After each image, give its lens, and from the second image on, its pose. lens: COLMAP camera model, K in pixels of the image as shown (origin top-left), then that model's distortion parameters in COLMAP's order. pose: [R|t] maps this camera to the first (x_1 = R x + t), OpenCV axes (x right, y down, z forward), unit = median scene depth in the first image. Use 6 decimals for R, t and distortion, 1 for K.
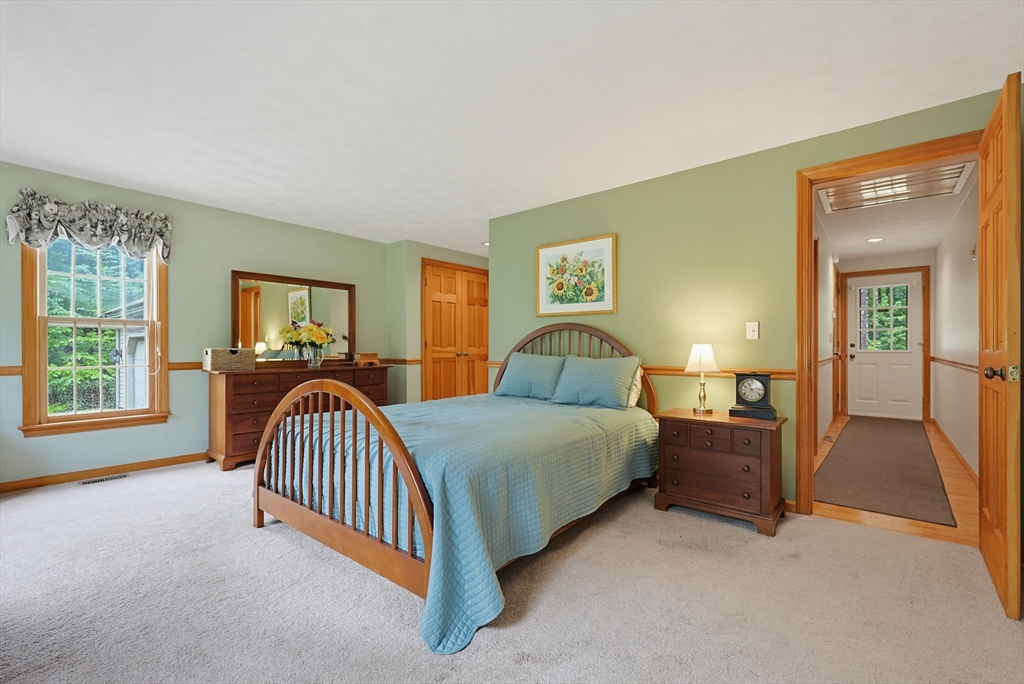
lens RADIAL K [[444.3, 0, 514.1], [0, 444.3, 349.8], [0, 0, 1]] dist [-0.000192, 0.000027]
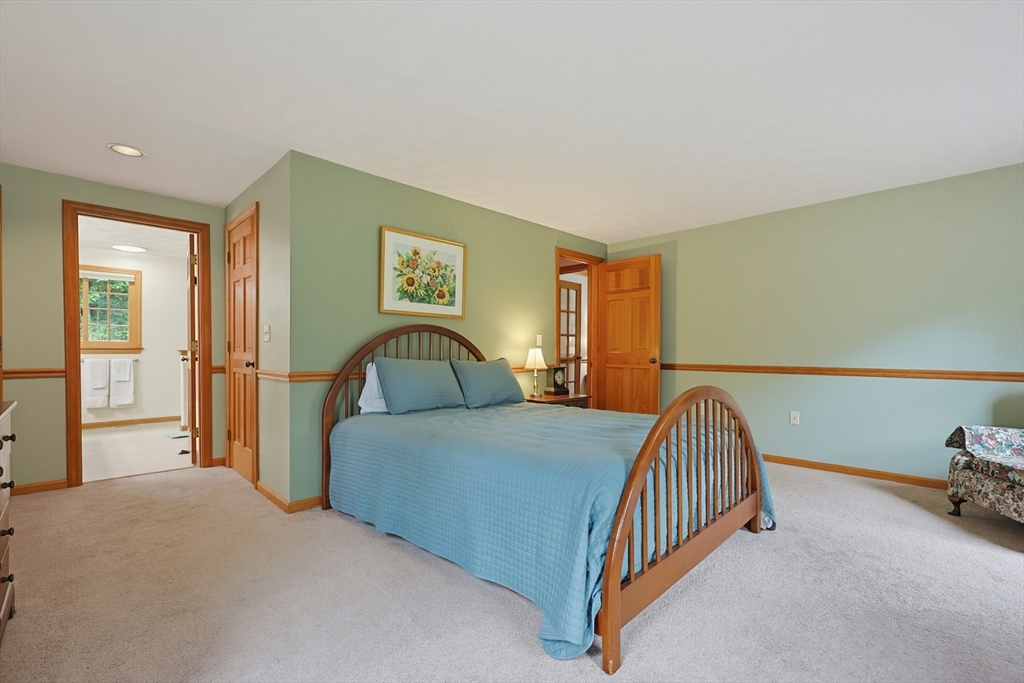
lens RADIAL K [[444.3, 0, 514.1], [0, 444.3, 349.3], [0, 0, 1]] dist [-0.000192, 0.000027]
pose [[0.092748, -0.003222, 0.995684, -0.775955], [-0.001342, 0.999993, 0.003361, -0.012480], [-0.995689, -0.001648, 0.092743, 0.731808]]
